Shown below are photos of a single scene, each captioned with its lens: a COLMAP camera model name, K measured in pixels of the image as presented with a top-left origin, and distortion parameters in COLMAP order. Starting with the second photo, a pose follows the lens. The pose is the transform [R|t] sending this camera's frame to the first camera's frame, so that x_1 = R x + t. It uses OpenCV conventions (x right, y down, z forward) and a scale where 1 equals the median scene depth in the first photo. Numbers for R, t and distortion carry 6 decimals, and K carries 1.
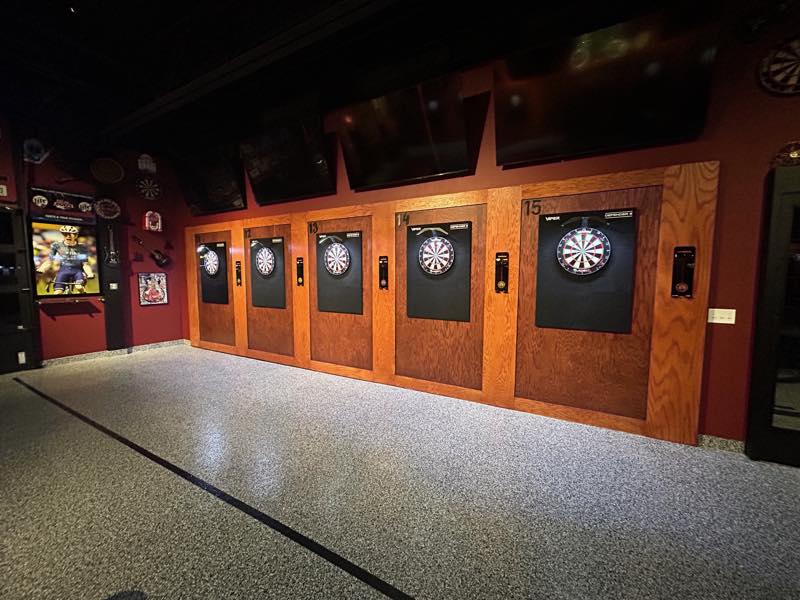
lens RADIAL K [[327.6, 0, 400.0], [0, 327.6, 300.0], [0, 0, 1]] dist [-0.000306, 0.000165]
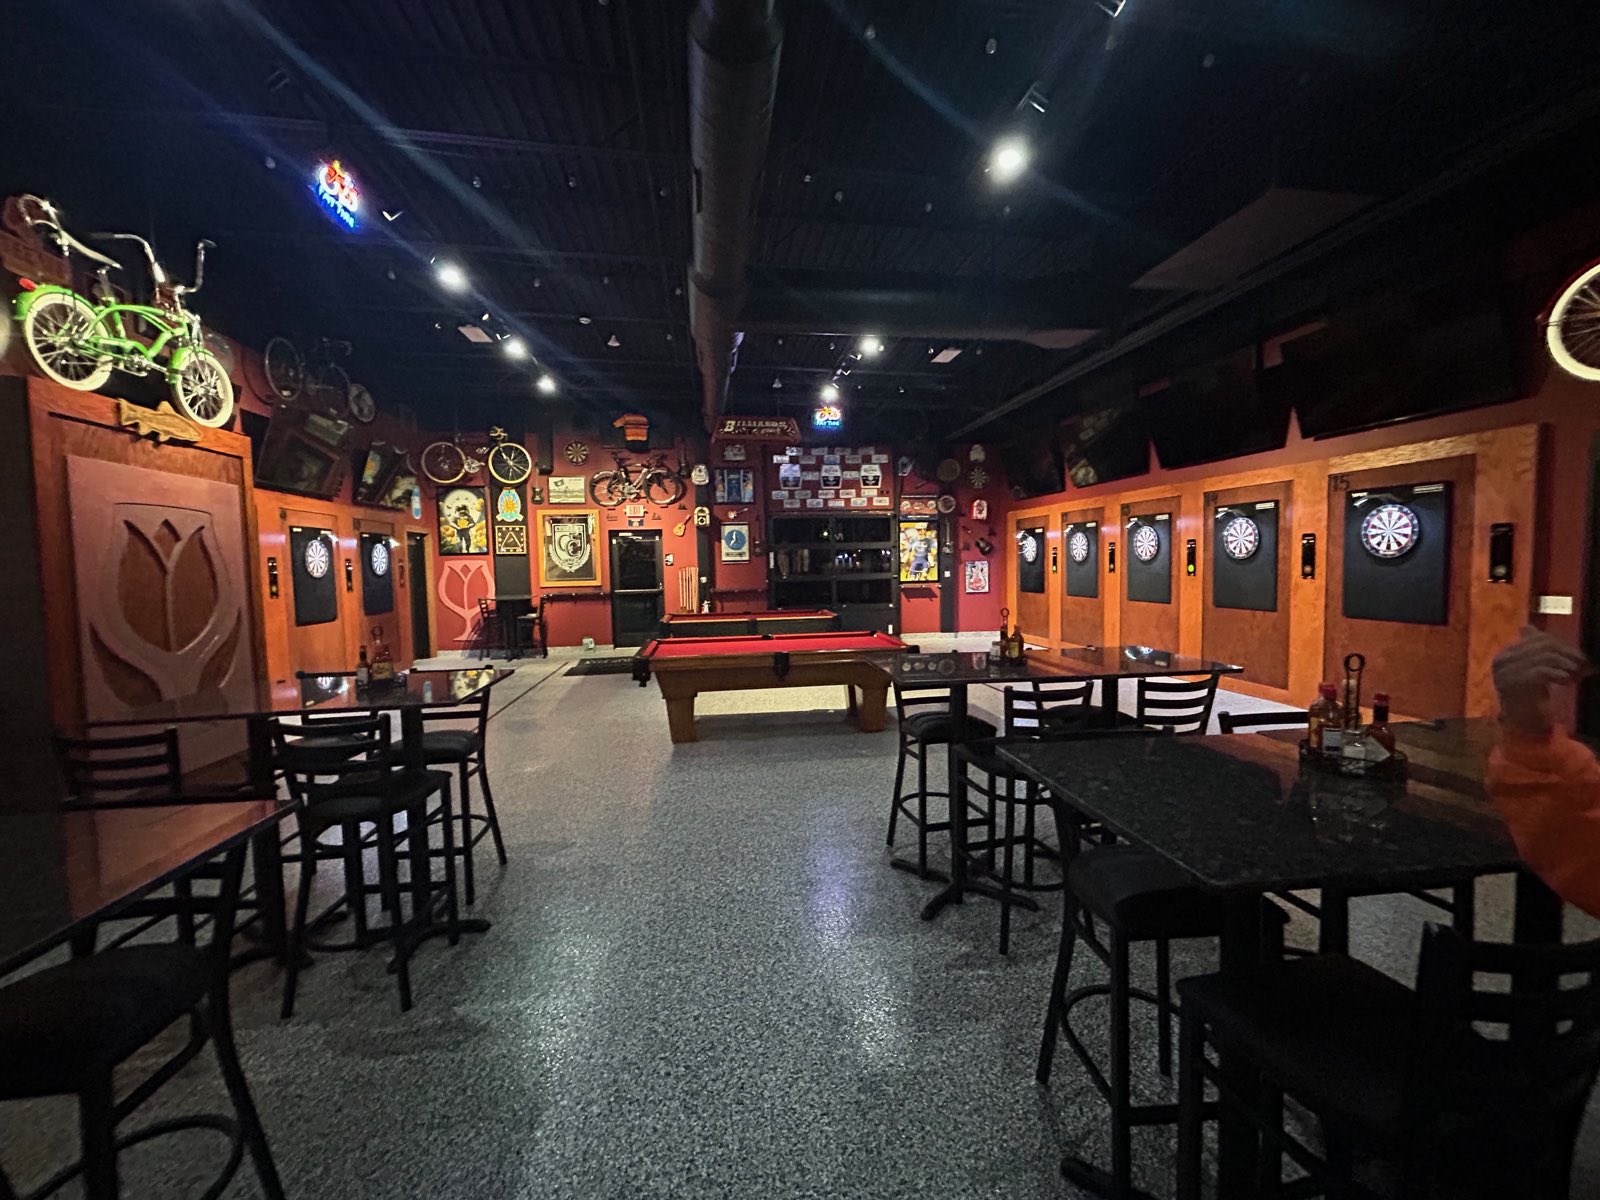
lens RADIAL K [[655.3, 0, 800.0], [0, 655.3, 600.0], [0, 0, 1]] dist [-0.000306, 0.000165]
pose [[0.624101, 0.031351, -0.780714, 0.663133], [-0.042723, 0.999069, 0.005966, 0.066498], [0.780174, 0.029631, 0.624860, -0.937125]]
